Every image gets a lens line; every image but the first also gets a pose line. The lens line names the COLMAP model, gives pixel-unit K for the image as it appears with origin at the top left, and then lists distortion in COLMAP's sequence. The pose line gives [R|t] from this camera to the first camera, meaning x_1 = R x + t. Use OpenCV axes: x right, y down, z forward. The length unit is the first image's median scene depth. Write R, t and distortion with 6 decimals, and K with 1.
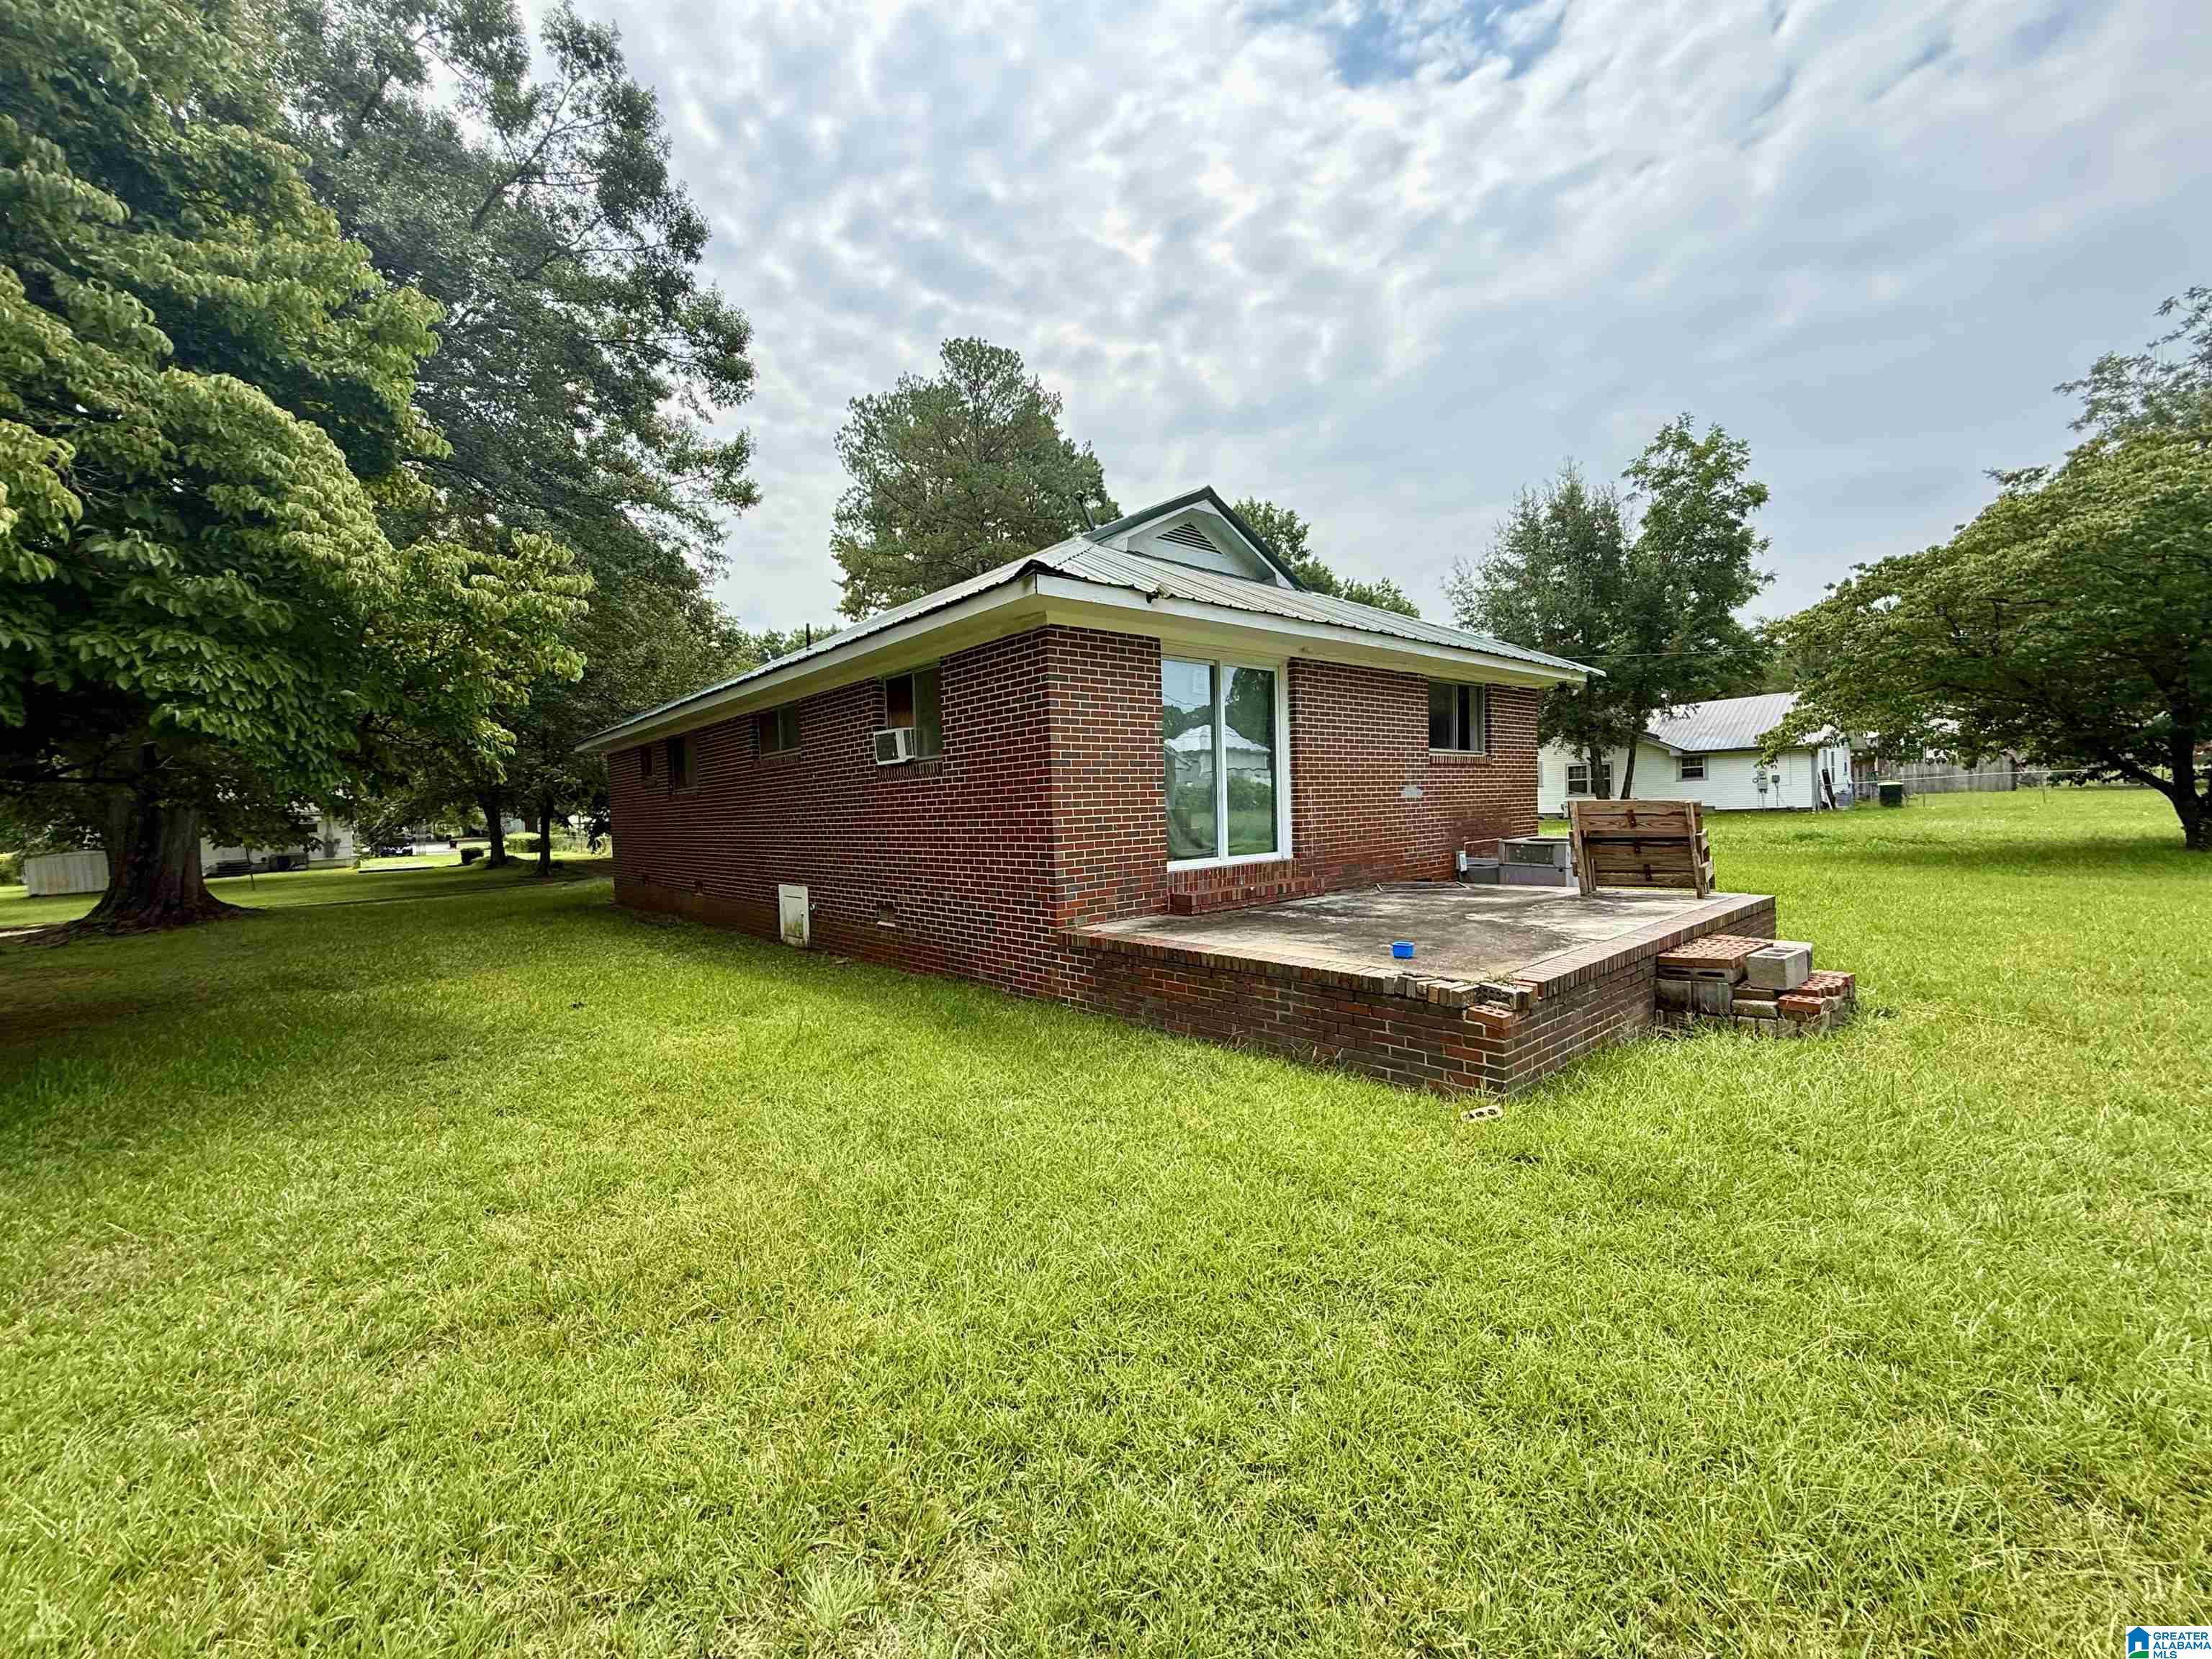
lens RADIAL K [[887.8, 0, 1103.1], [0, 887.8, 800.4], [0, 0, 1]] dist [-0.001444, 0.001428]
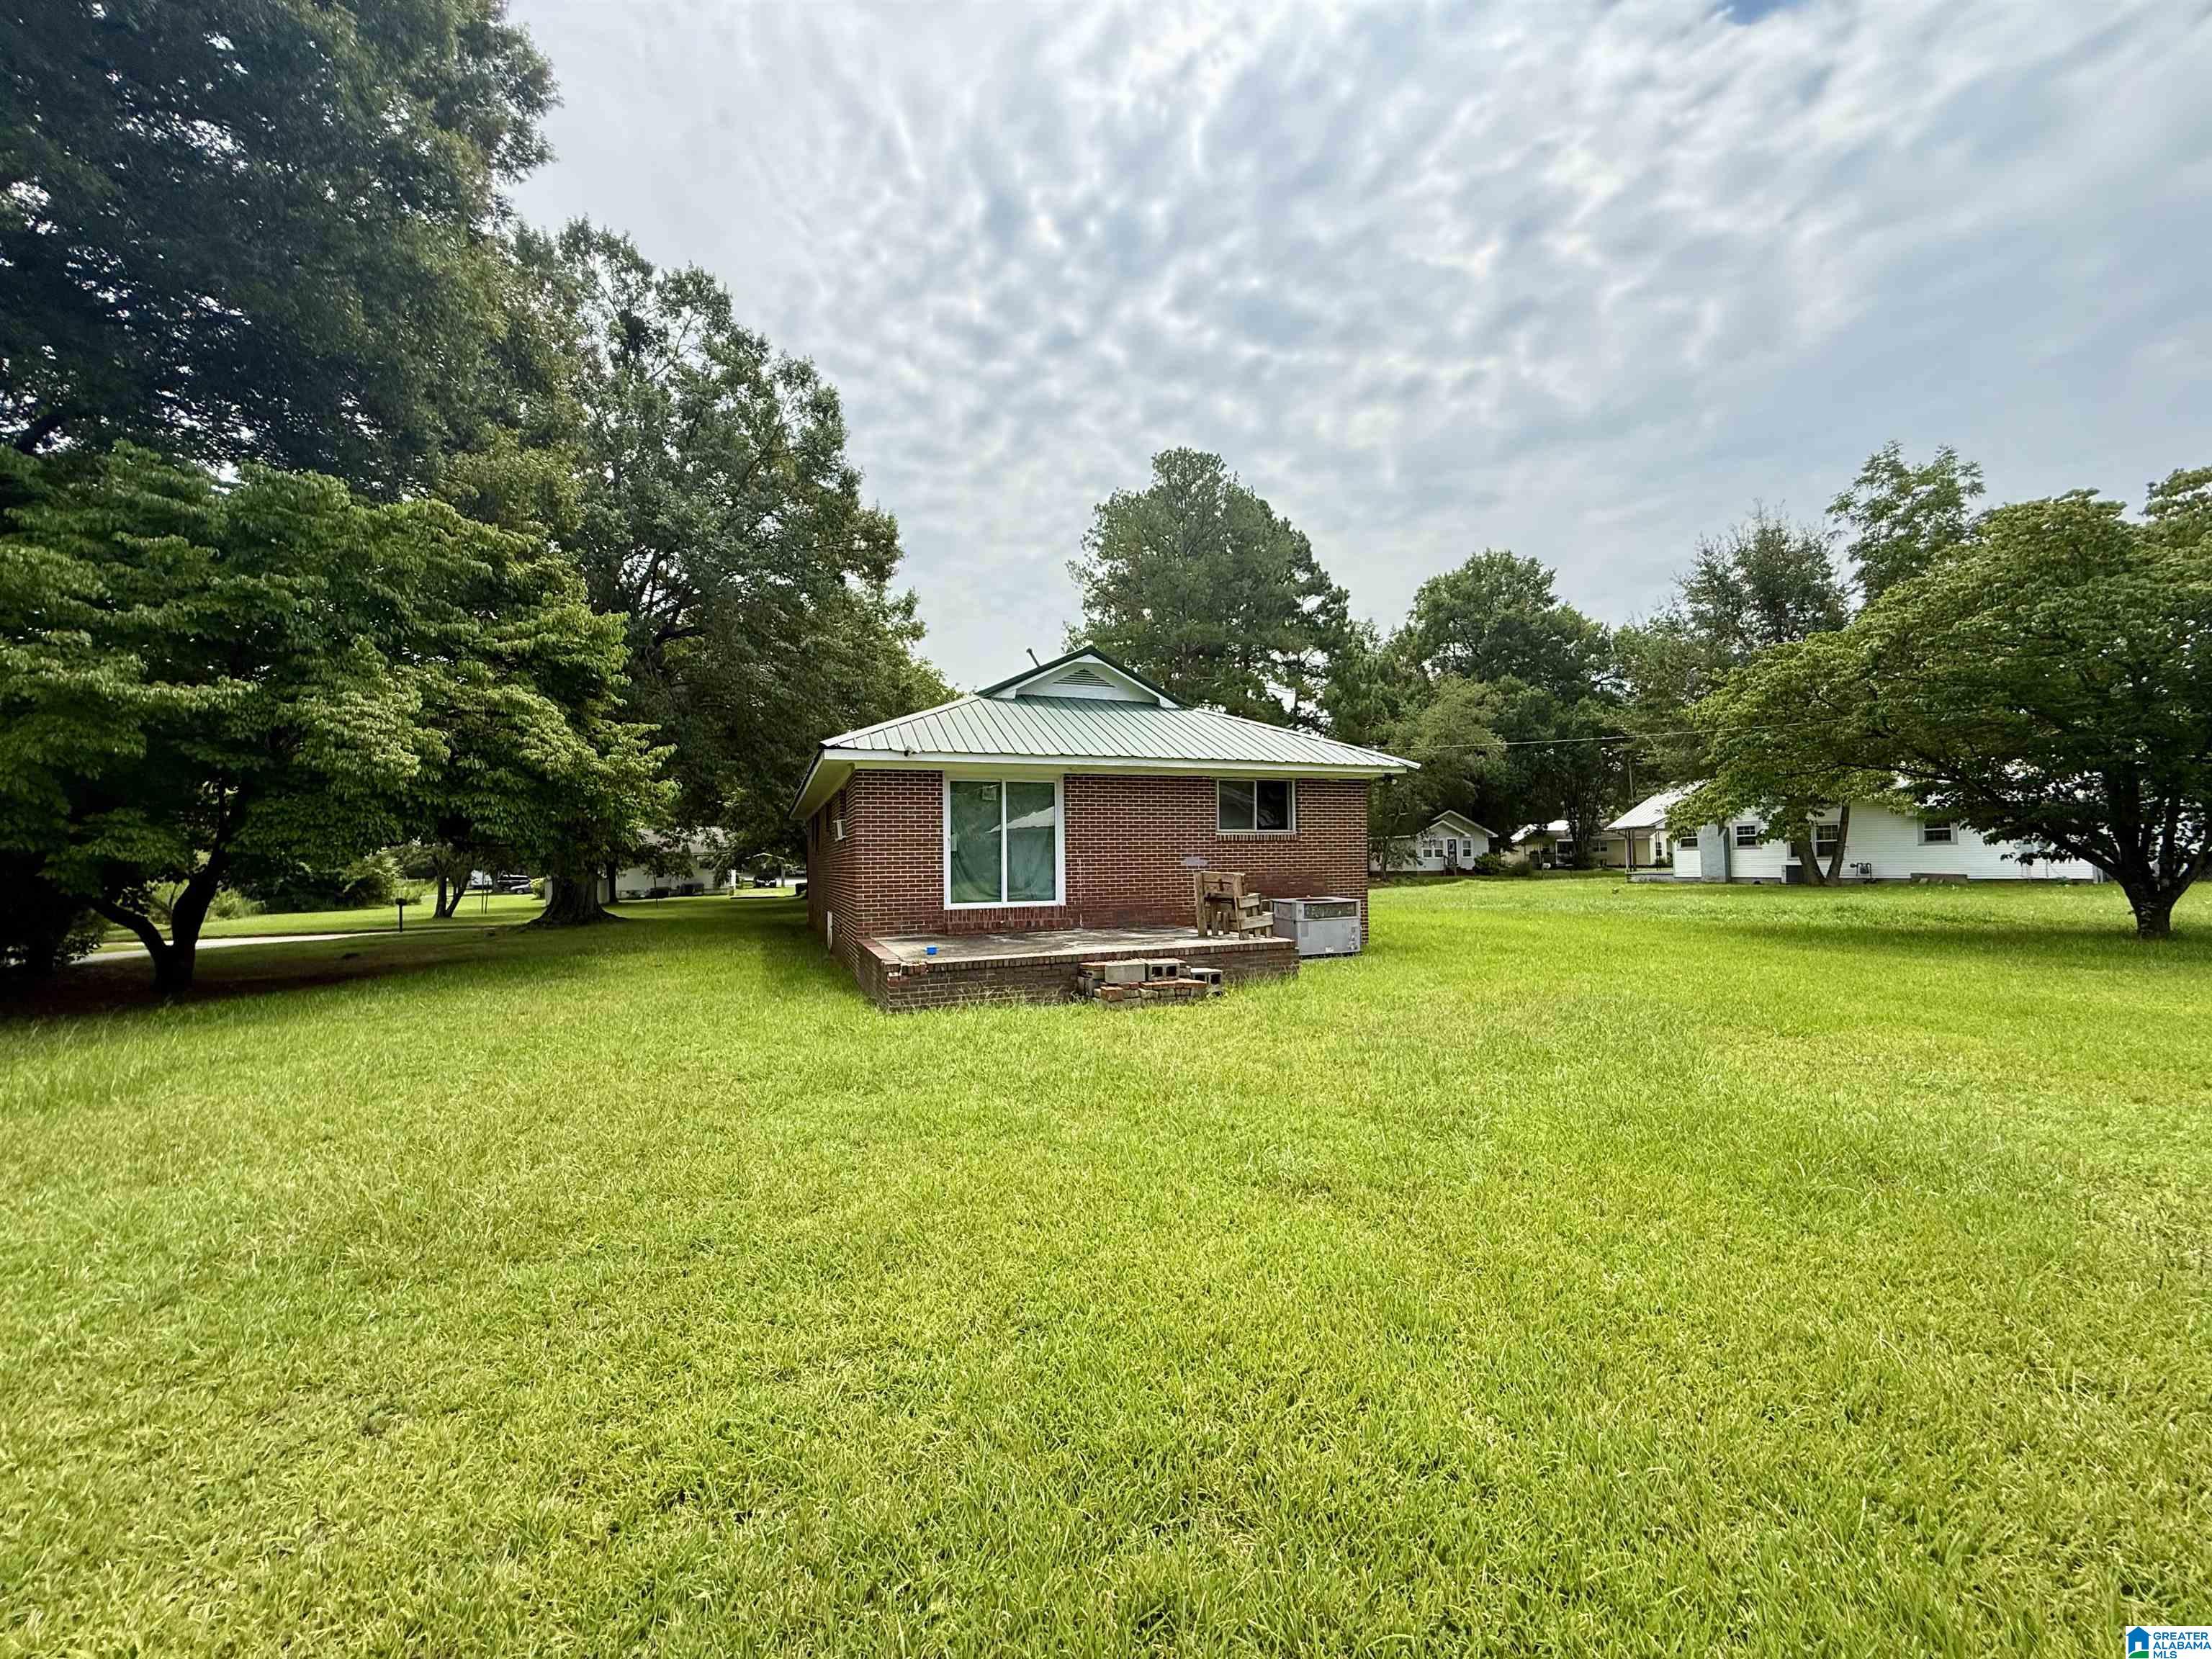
lens RADIAL K [[887.8, 0, 1104.2], [0, 887.8, 826.1], [0, 0, 1]] dist [-0.001444, 0.001428]
pose [[0.941436, 0.006404, -0.337131, 0.623025], [-0.014933, 0.999631, -0.022712, -0.028659], [0.336861, 0.026416, 0.941184, -0.331023]]
